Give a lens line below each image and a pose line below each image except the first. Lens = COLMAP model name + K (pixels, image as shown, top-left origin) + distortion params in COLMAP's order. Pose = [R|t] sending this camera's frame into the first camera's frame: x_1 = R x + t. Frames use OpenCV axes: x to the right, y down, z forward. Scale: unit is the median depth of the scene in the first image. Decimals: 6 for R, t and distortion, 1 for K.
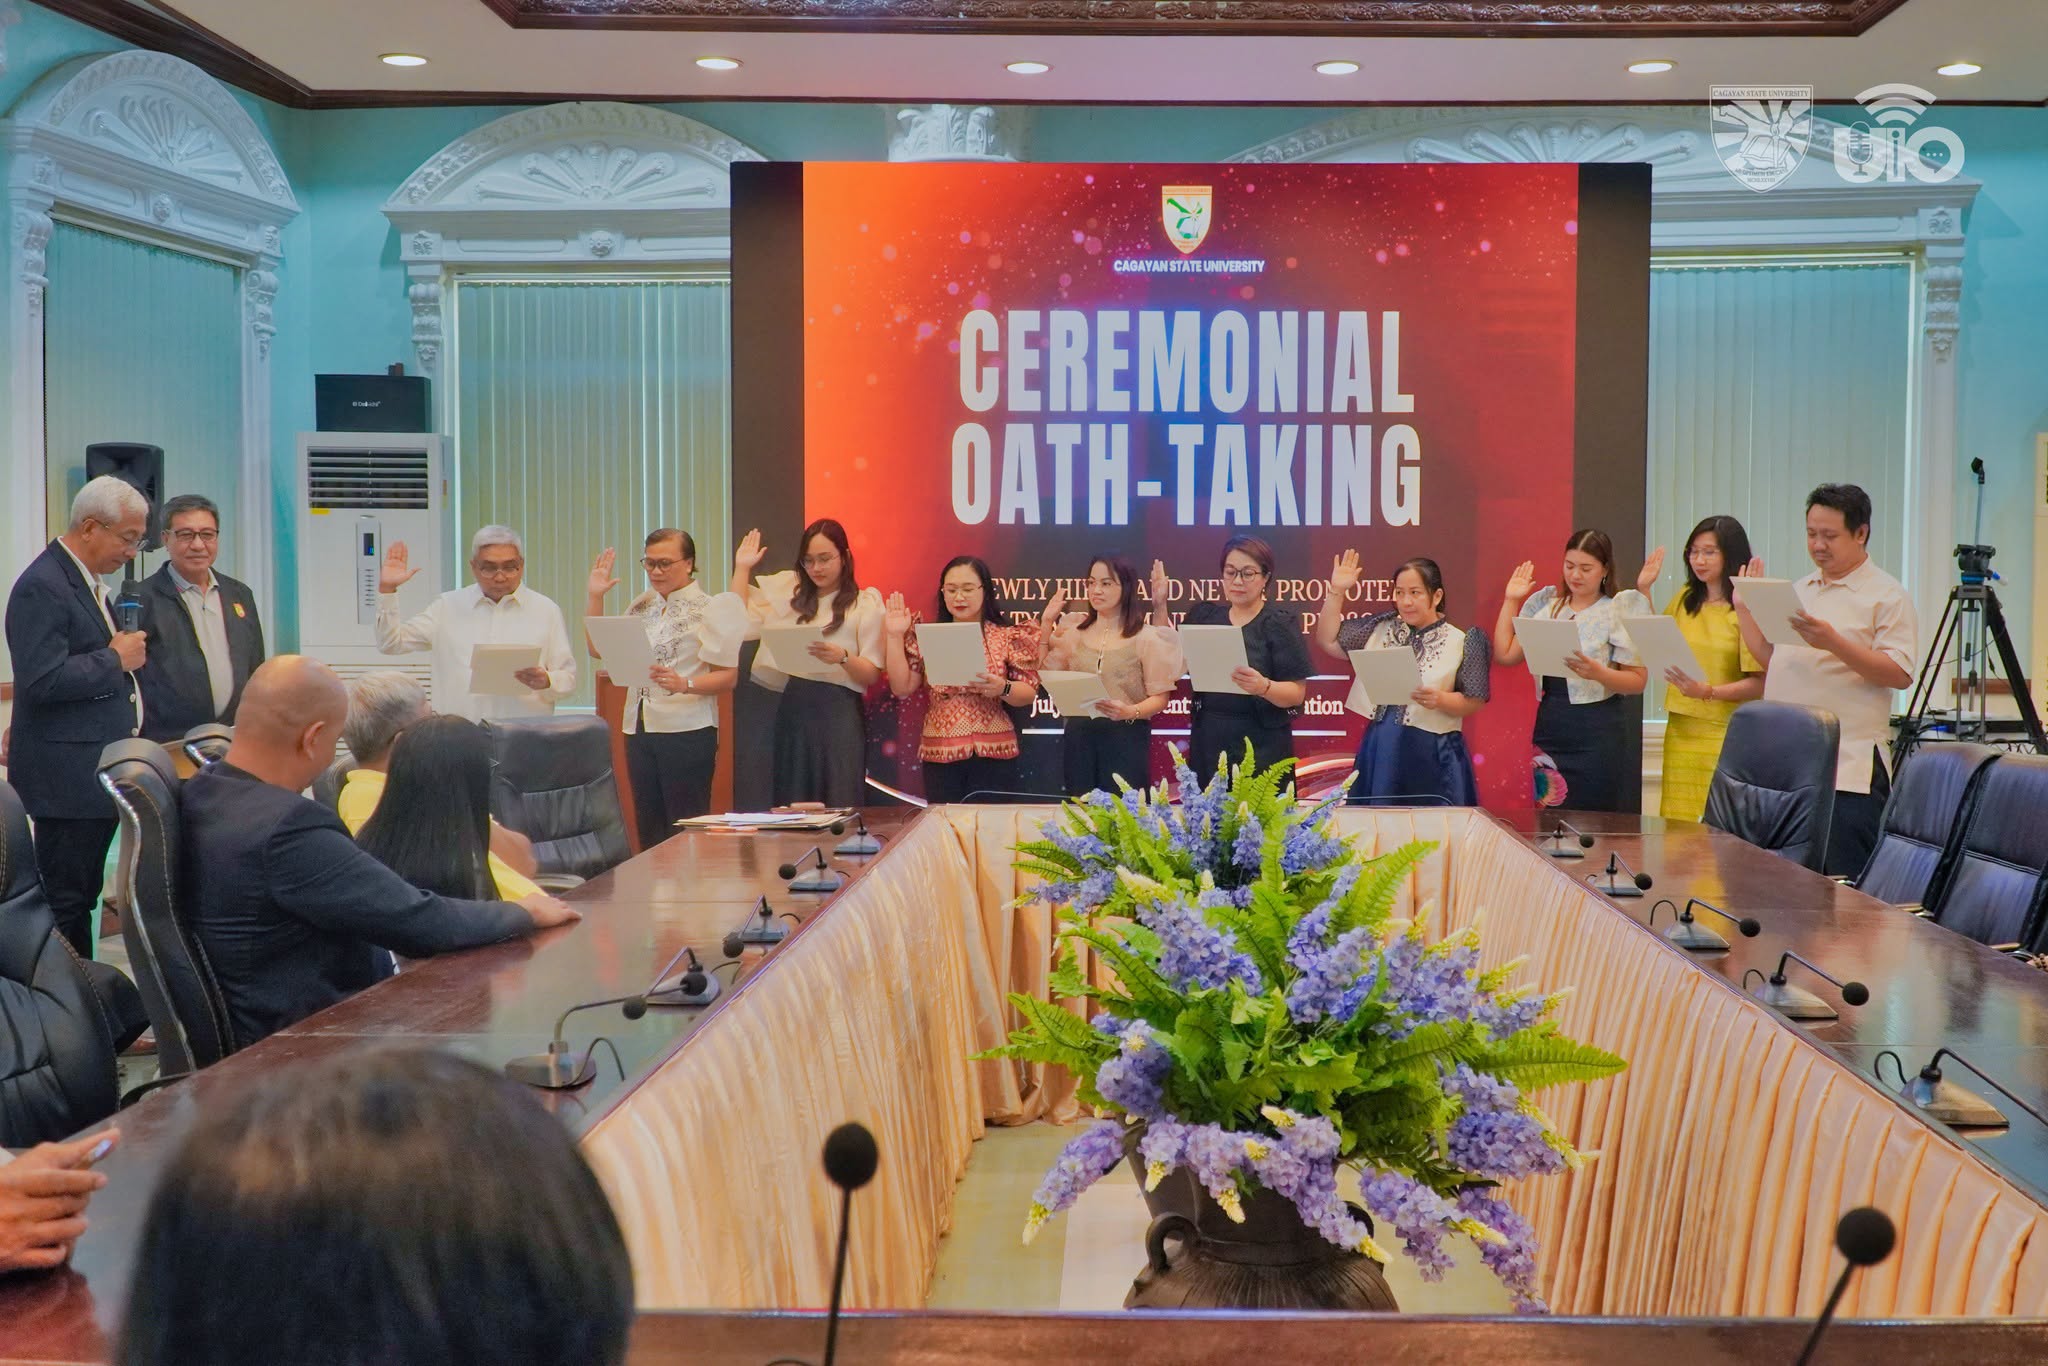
lens RADIAL K [[2005.4, 0, 1138.0], [0, 2005.4, 666.8], [0, 0, 1]] dist [0.049801, -0.053045]
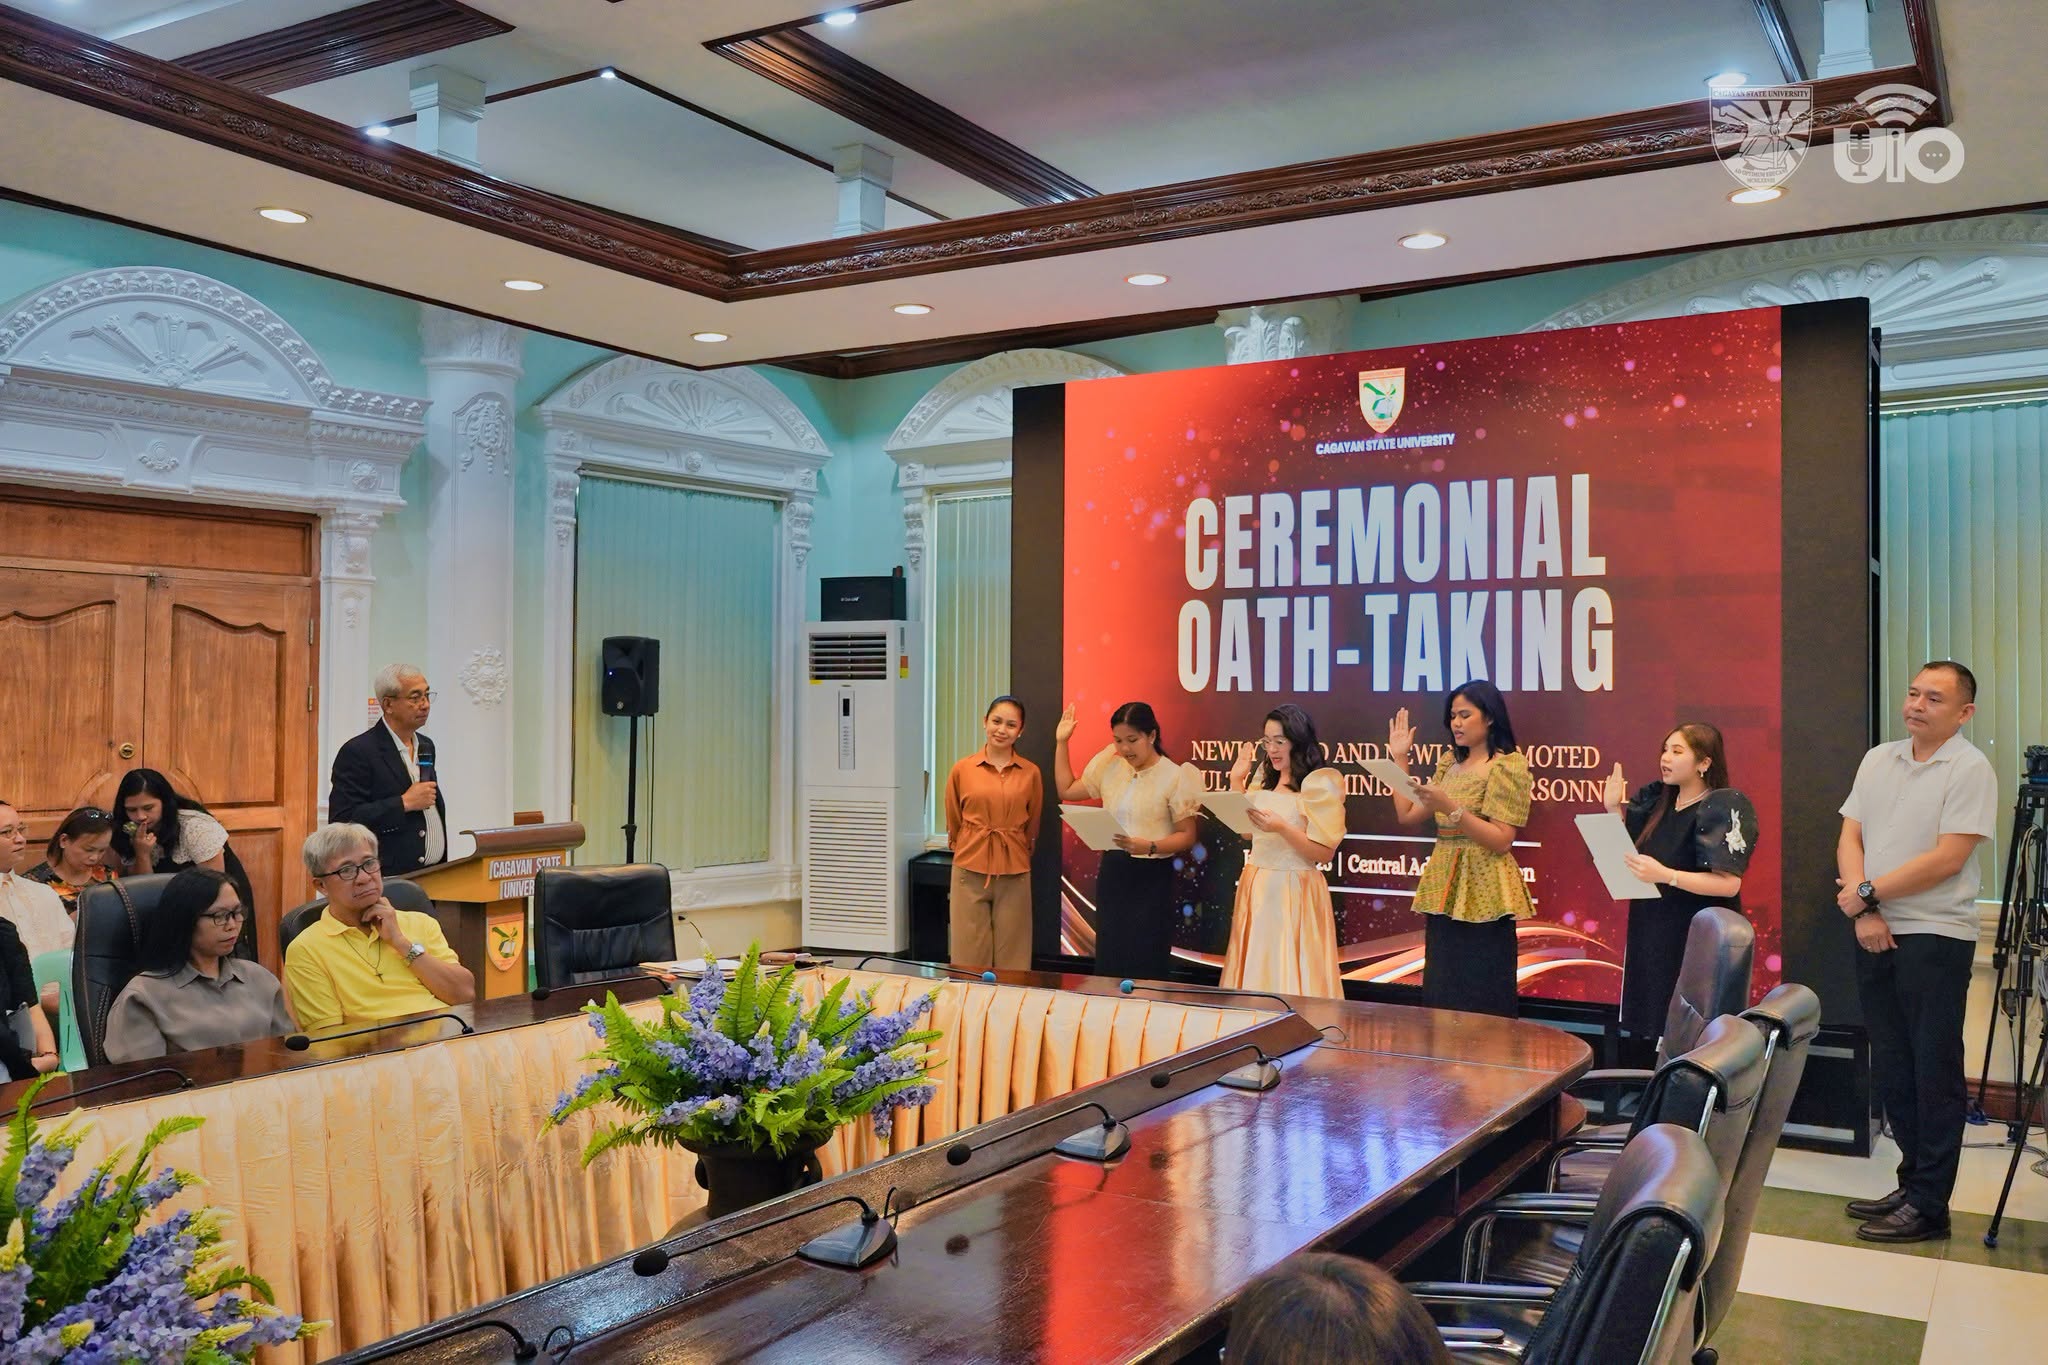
lens RADIAL K [[1610.9, 0, 1091.8], [0, 1610.9, 690.3], [0, 0, 1]] dist [-0.016618, 0.009235]
pose [[0.881722, -0.006424, -0.471726, 0.285296], [-0.021427, 0.998330, -0.053647, -0.023292], [0.471283, 0.057409, 0.880112, 0.197224]]
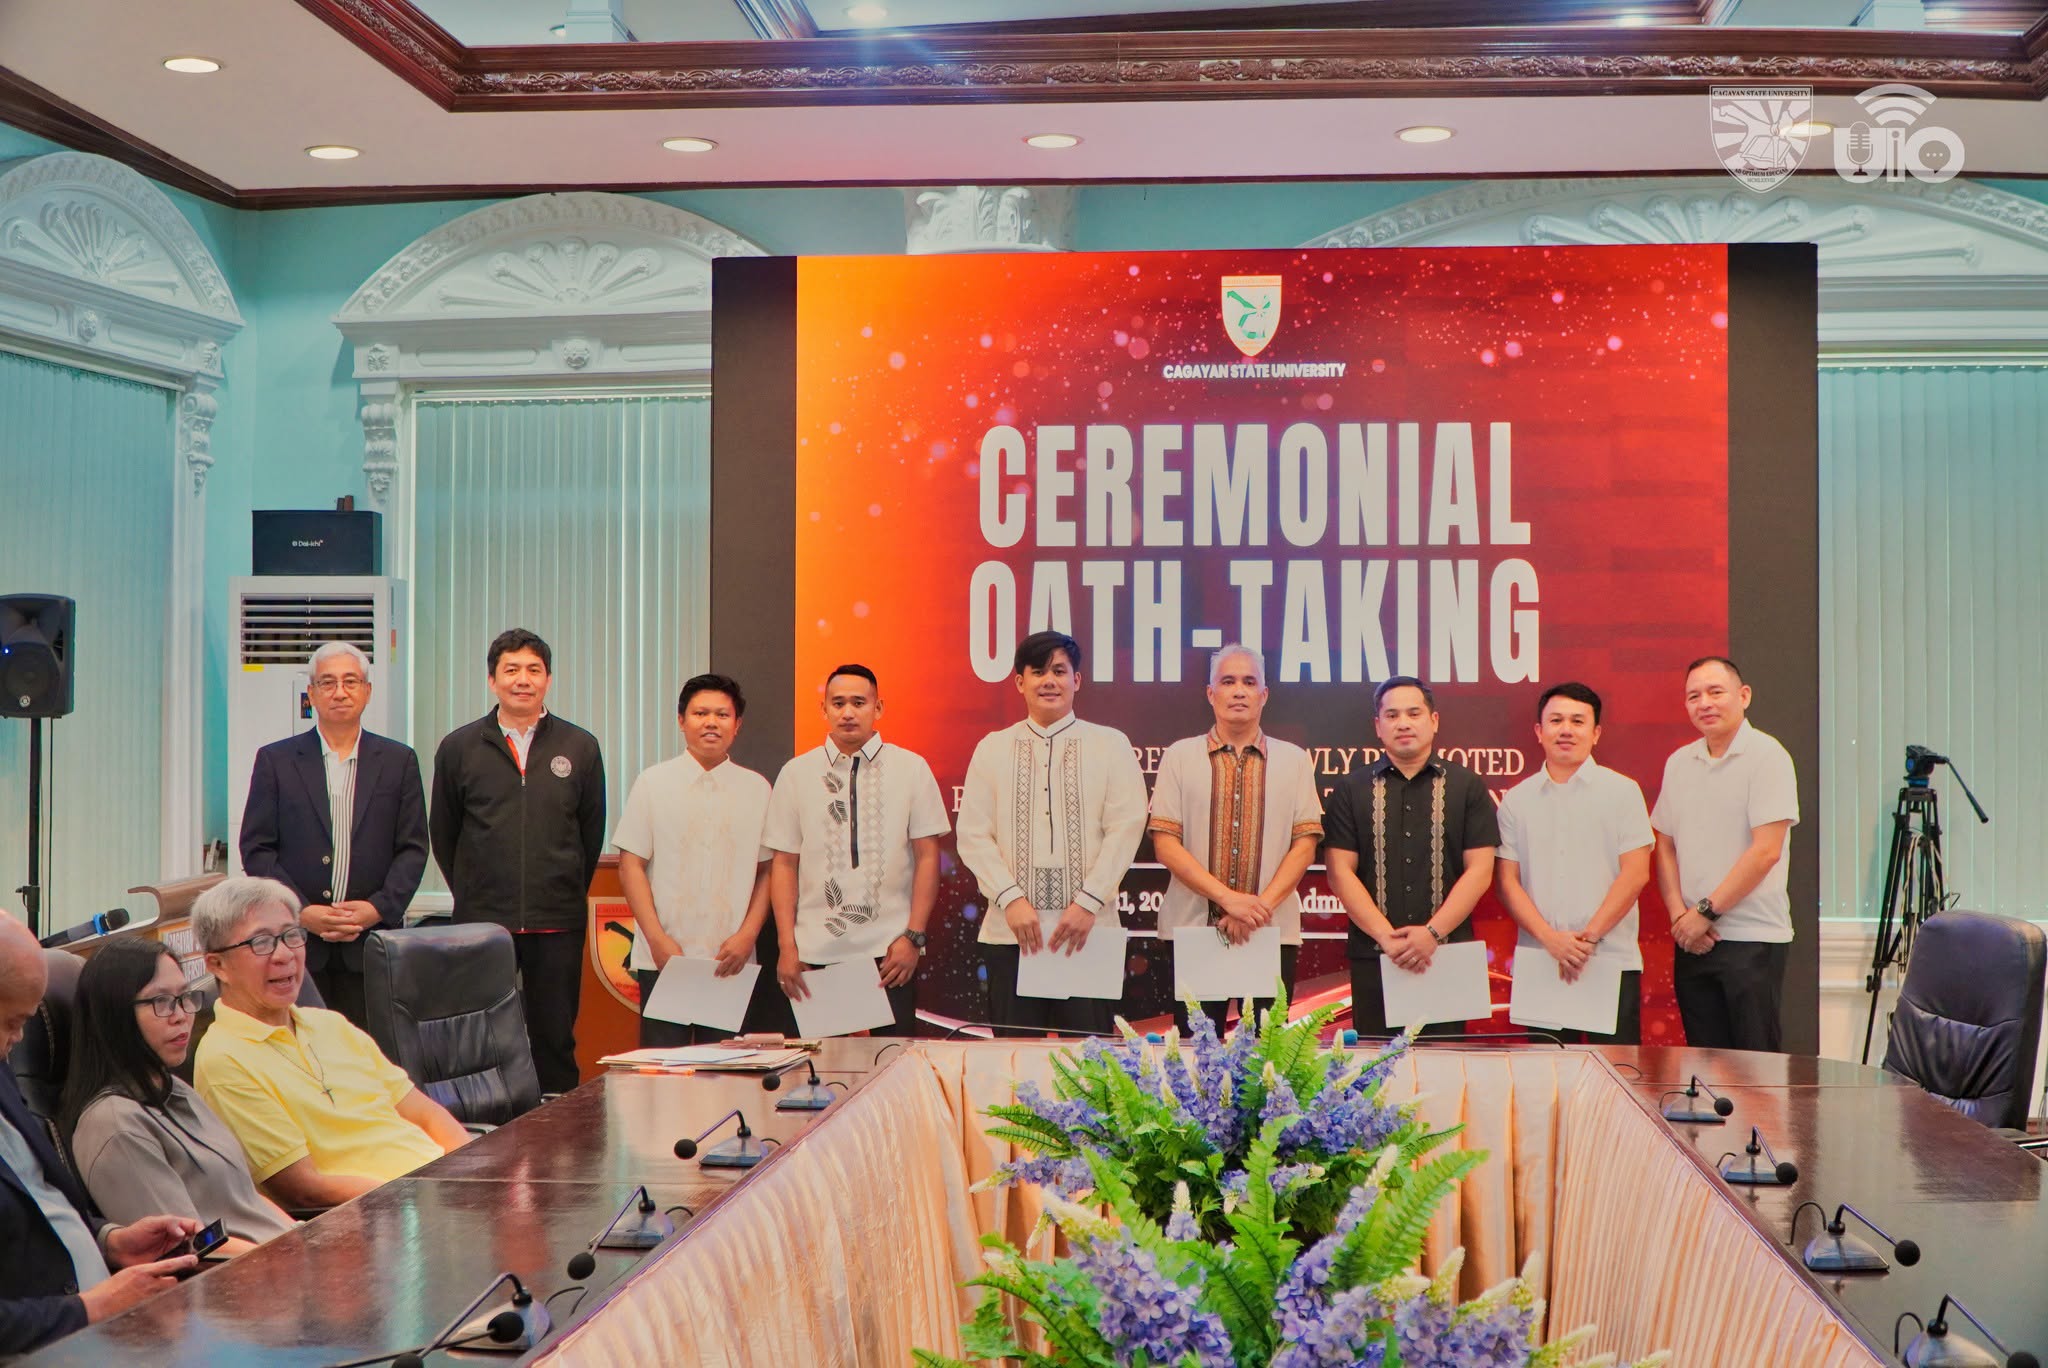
lens RADIAL K [[2336.0, 0, 1064.7], [0, 2336.0, 700.4], [0, 0, 1]] dist [0.000548, -0.202994]
pose [[0.997056, -0.002480, -0.076632, 0.020894], [-0.001643, 0.998556, -0.053691, -0.011552], [0.076654, 0.053659, 0.995613, 0.040536]]
